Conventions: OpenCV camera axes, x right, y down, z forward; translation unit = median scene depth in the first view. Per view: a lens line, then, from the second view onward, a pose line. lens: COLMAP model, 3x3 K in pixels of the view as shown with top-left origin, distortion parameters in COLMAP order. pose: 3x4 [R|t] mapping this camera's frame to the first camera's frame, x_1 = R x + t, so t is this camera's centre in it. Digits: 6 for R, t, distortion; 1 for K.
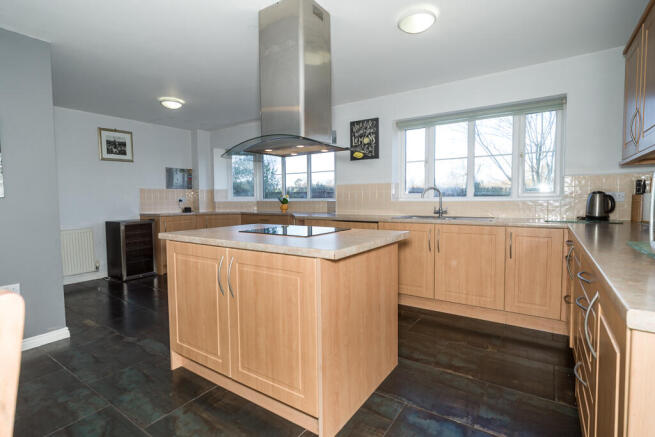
lens RADIAL K [[319.5, 0, 327.3], [0, 319.5, 217.3], [0, 0, 1]] dist [0.002178, -0.000476]
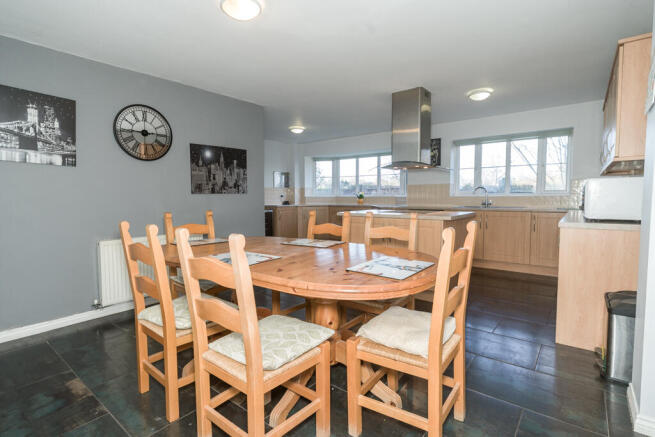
lens RADIAL K [[319.5, 0, 326.8], [0, 319.5, 217.0], [0, 0, 1]] dist [0.002178, -0.000476]
pose [[0.997183, 0.006822, -0.074697, -0.239088], [-0.006173, 0.999941, 0.008910, 0.032399], [0.074754, -0.008423, 0.997166, -0.468337]]
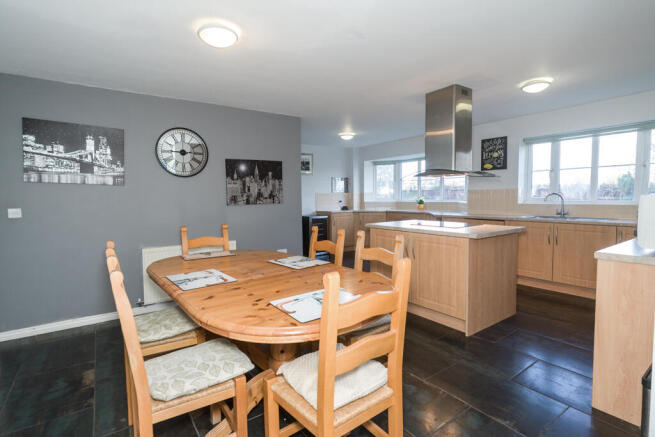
lens RADIAL K [[319.5, 0, 328.4], [0, 319.5, 218.2], [0, 0, 1]] dist [0.002178, -0.000476]
pose [[0.938076, 0.019624, -0.345874, -0.054417], [-0.014440, 0.999742, 0.017559, -0.005842], [0.346129, -0.011478, 0.938117, -0.404017]]
